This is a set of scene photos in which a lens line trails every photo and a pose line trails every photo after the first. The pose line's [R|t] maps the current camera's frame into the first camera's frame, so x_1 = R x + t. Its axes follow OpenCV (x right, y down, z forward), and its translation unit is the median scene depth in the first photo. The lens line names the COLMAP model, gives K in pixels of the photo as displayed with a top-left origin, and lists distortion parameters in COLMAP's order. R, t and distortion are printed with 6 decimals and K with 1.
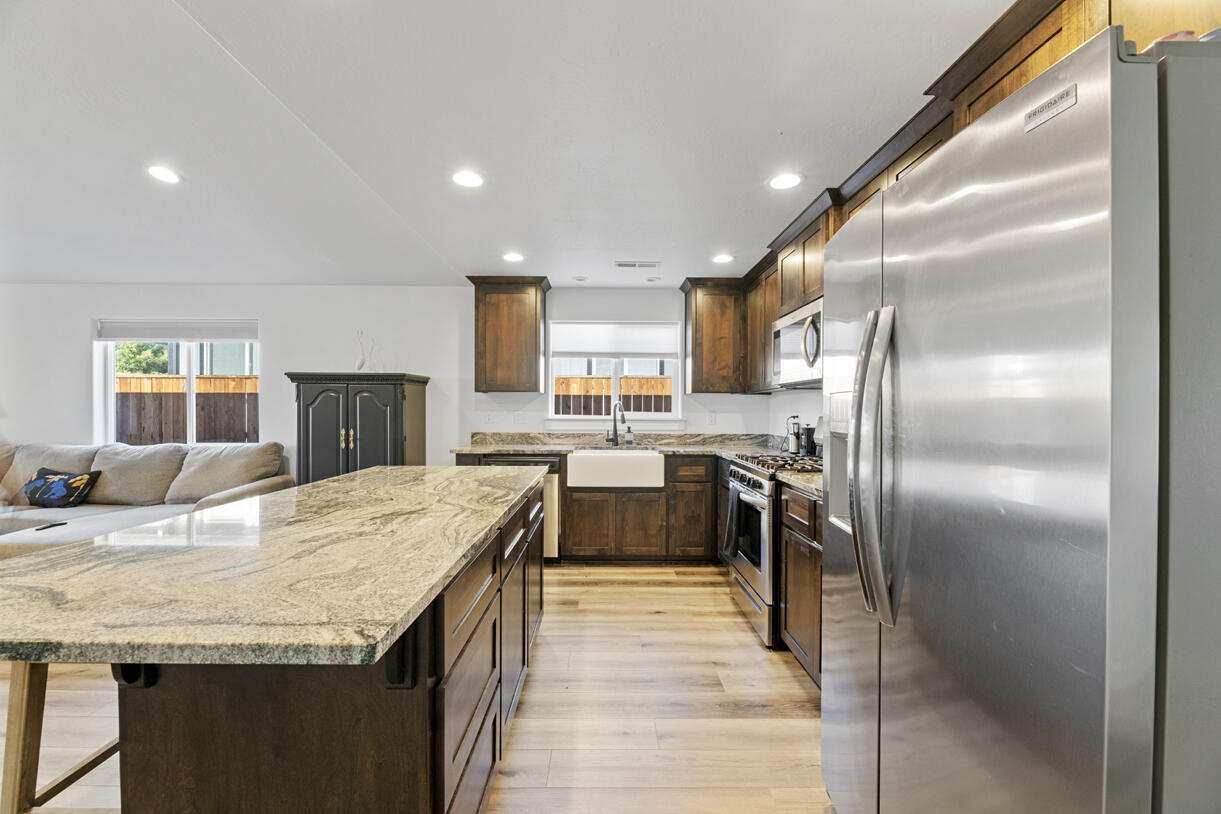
lens RADIAL K [[485.8, 0, 605.2], [0, 485.8, 417.2], [0, 0, 1]] dist [-0.001796, -0.000098]
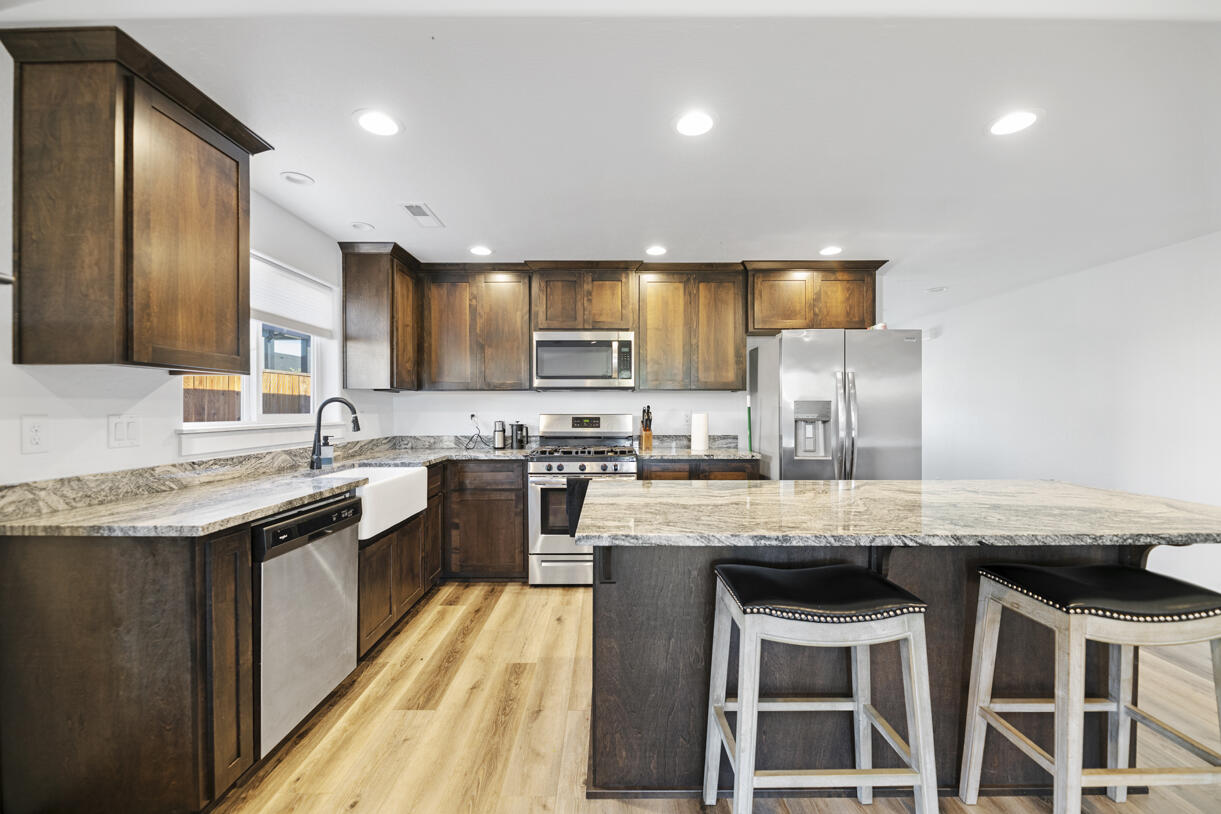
lens RADIAL K [[485.8, 0, 611.4], [0, 485.8, 412.2], [0, 0, 1]] dist [-0.001796, -0.000098]
pose [[0.000157, -0.011798, 0.999930, -0.675121], [0.010598, 0.999874, 0.011796, -0.018601], [-0.999944, 0.010596, 0.000282, 0.700747]]
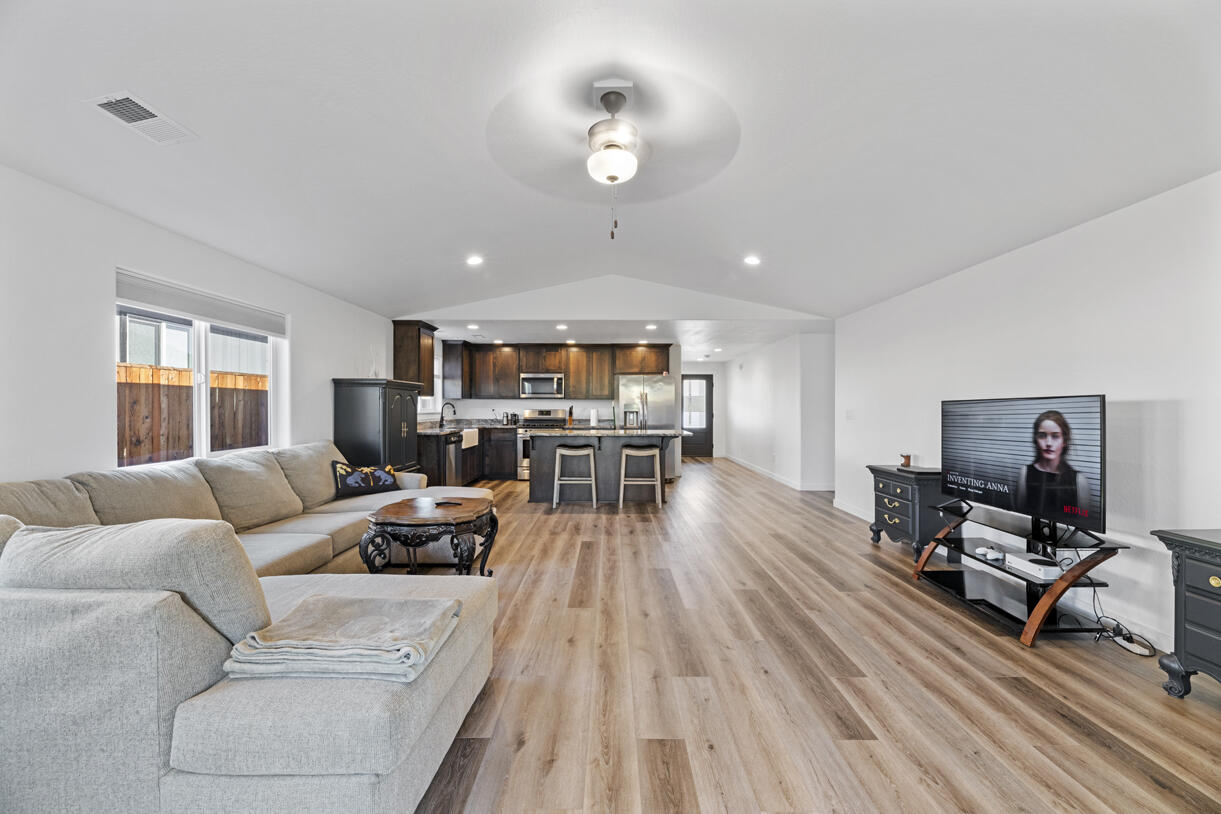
lens RADIAL K [[485.8, 0, 602.9], [0, 485.8, 412.7], [0, 0, 1]] dist [-0.001796, -0.000098]
pose [[0.024020, -0.019289, 0.999525, -1.916526], [0.004537, 0.999806, 0.019185, -0.029184], [-0.999701, 0.004074, 0.024103, 0.426023]]
